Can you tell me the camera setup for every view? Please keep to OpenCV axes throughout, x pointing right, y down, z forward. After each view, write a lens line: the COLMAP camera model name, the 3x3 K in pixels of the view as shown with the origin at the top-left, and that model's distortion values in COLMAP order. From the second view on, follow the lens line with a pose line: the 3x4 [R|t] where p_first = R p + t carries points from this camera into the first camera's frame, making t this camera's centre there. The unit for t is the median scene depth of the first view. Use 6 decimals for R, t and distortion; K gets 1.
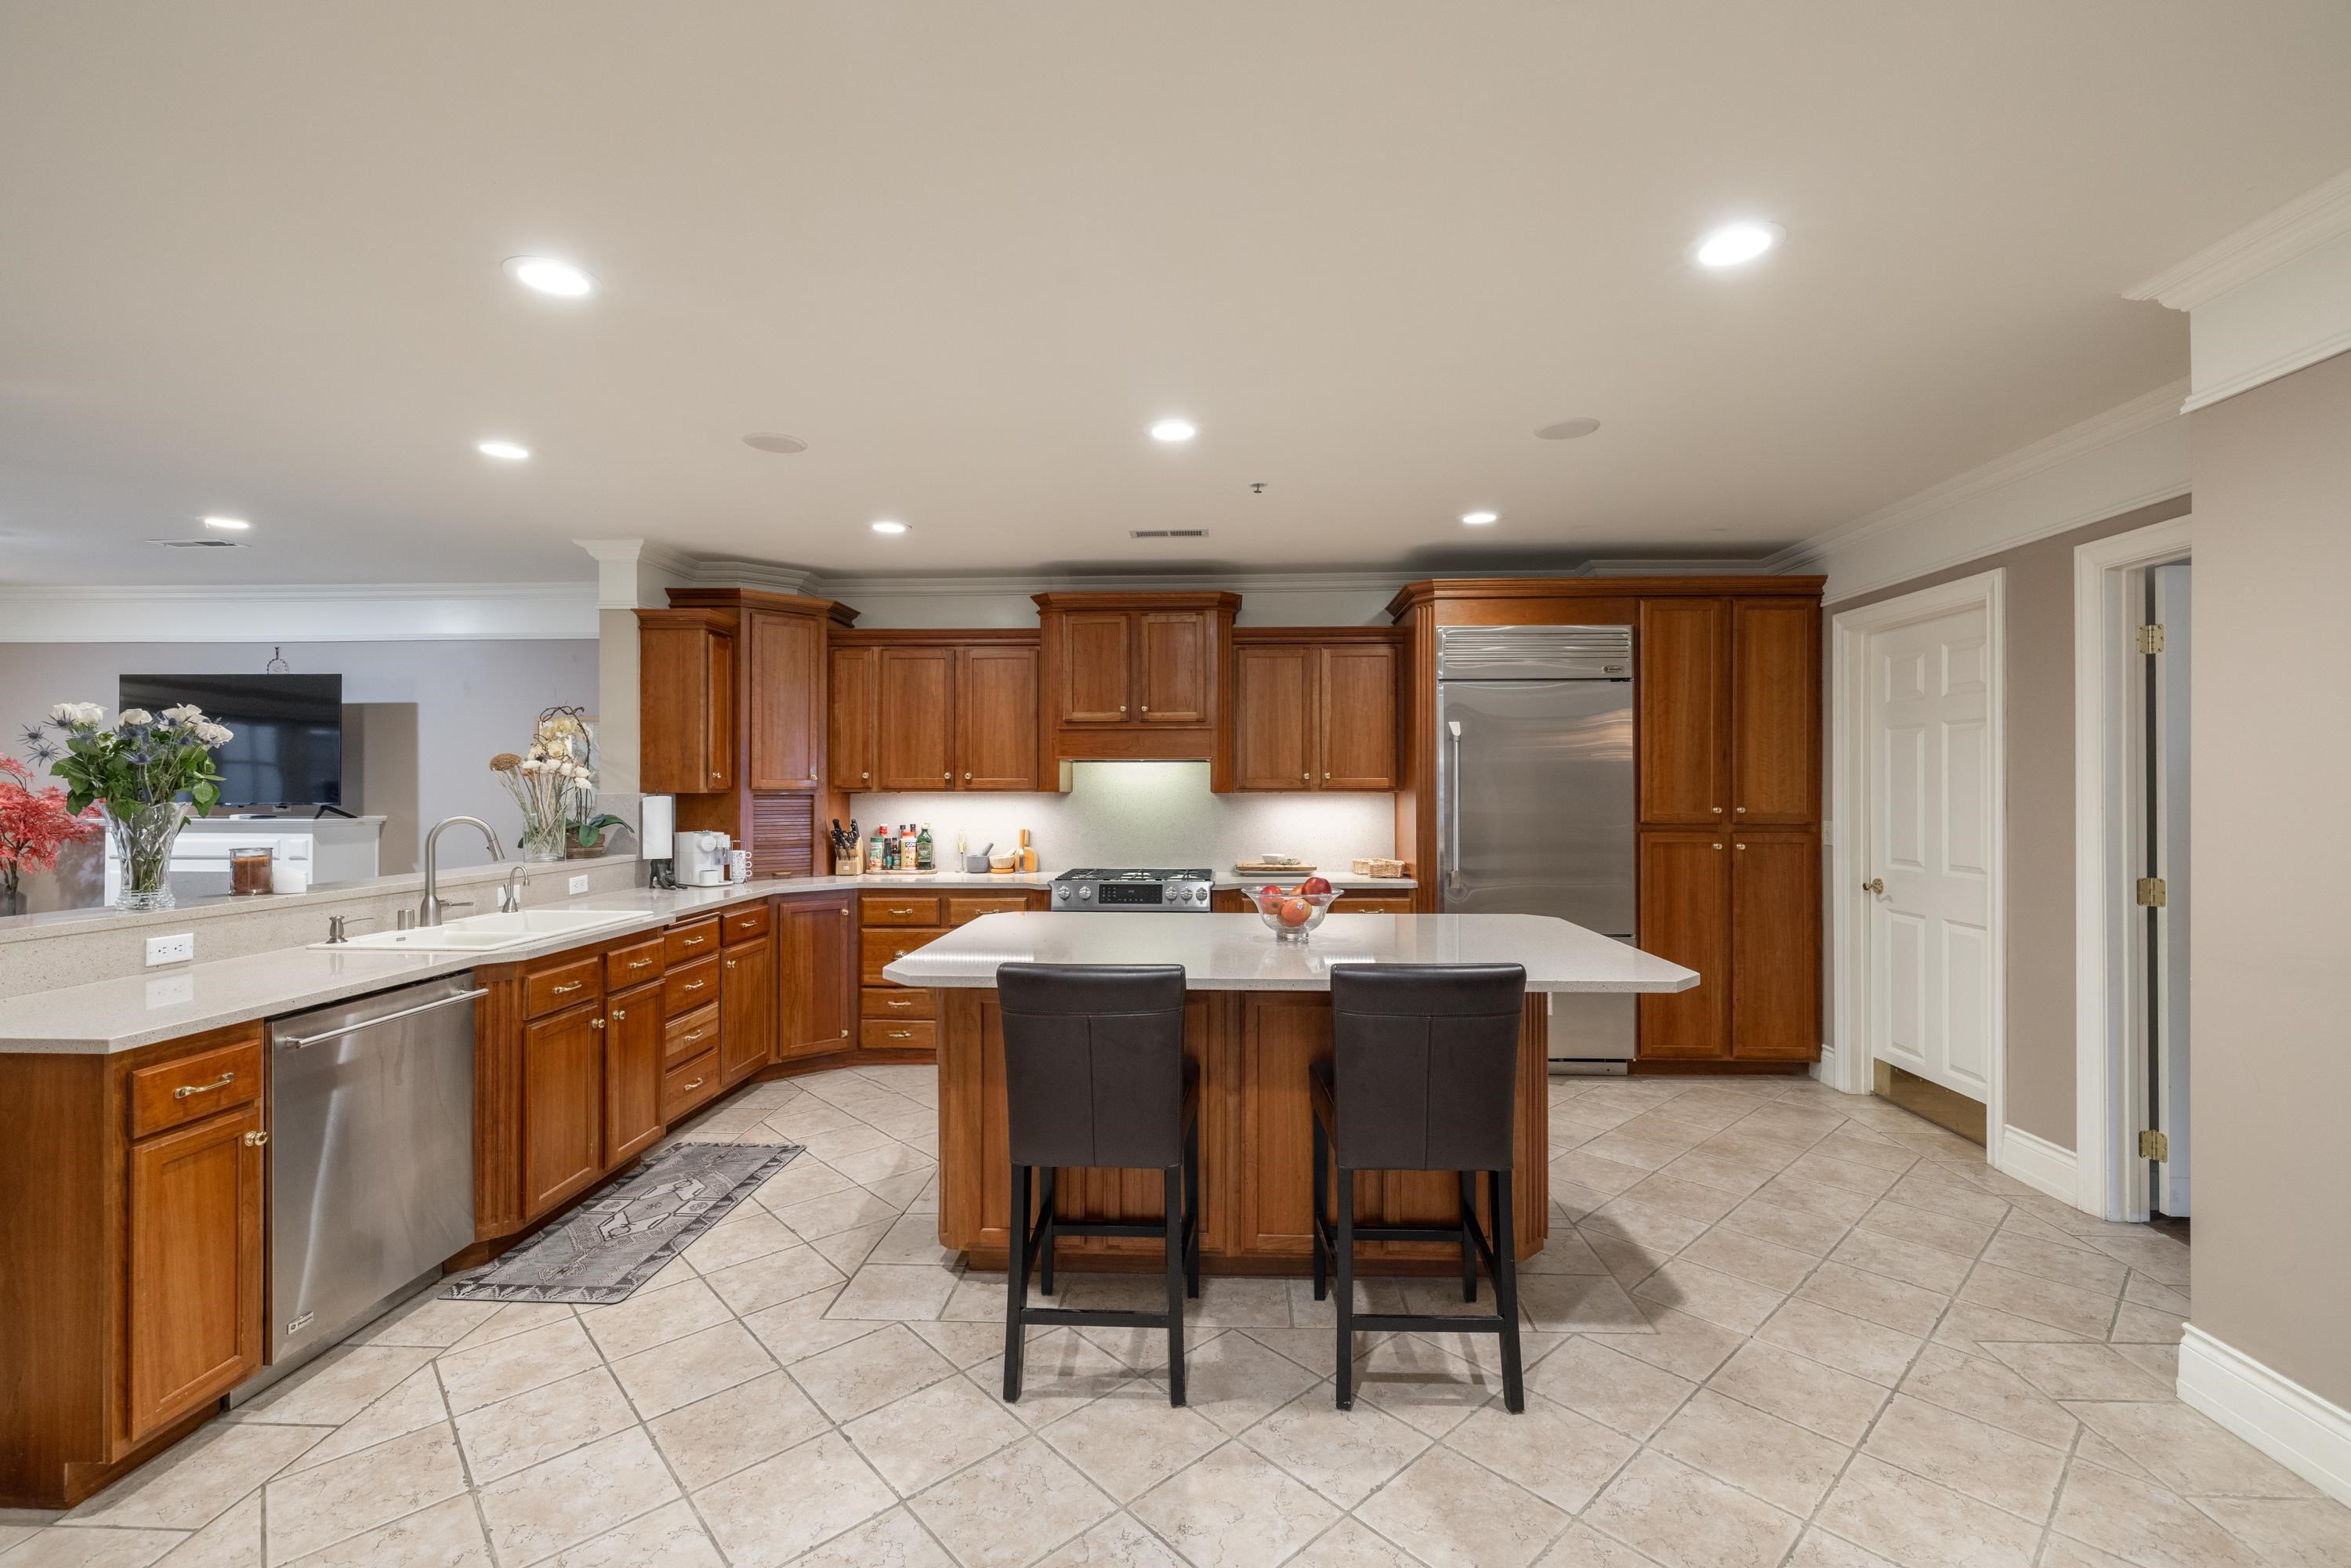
lens RADIAL K [[989.8, 0, 1173.0], [0, 989.8, 783.1], [0, 0, 1]] dist [0.001203, -0.000166]
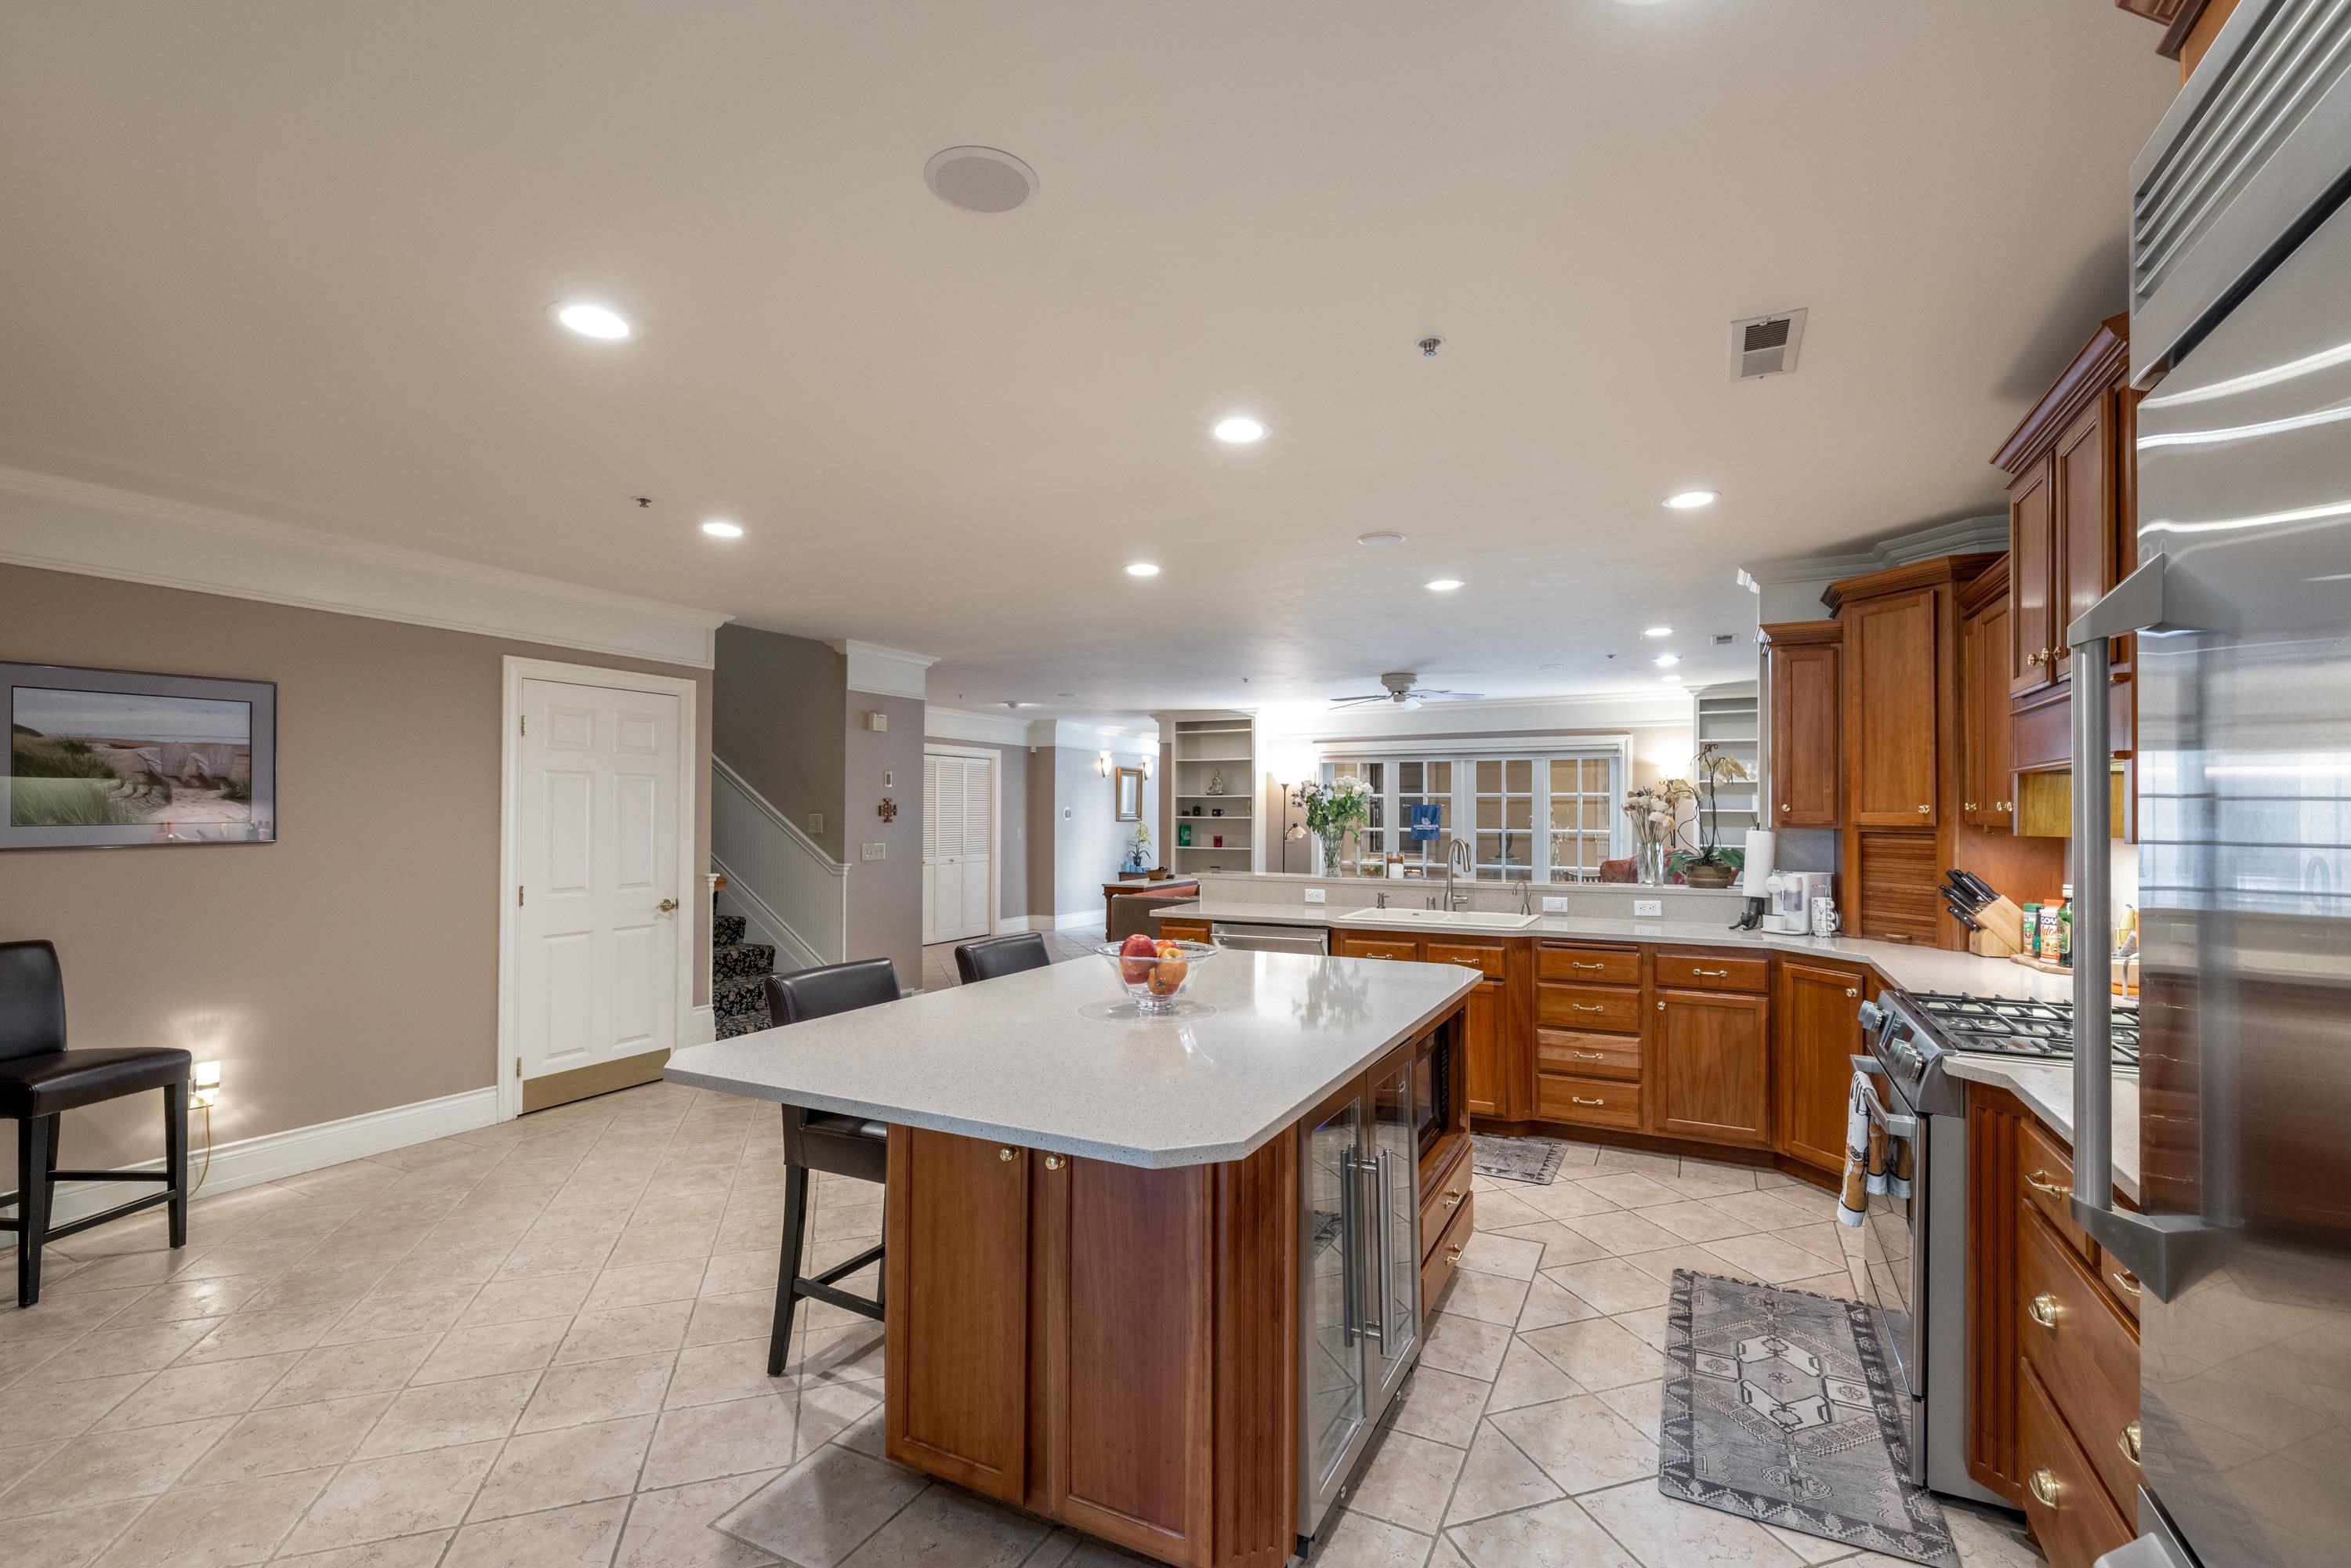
lens RADIAL K [[1016.3, 0, 1198.1], [0, 1016.3, 799.8], [0, 0, 1]] dist [0.006730, -0.001749]
pose [[-0.384677, -0.012061, -0.922973, 0.588177], [-0.001746, 0.999922, -0.012339, -0.002644], [0.923050, -0.003135, -0.384668, 0.898467]]
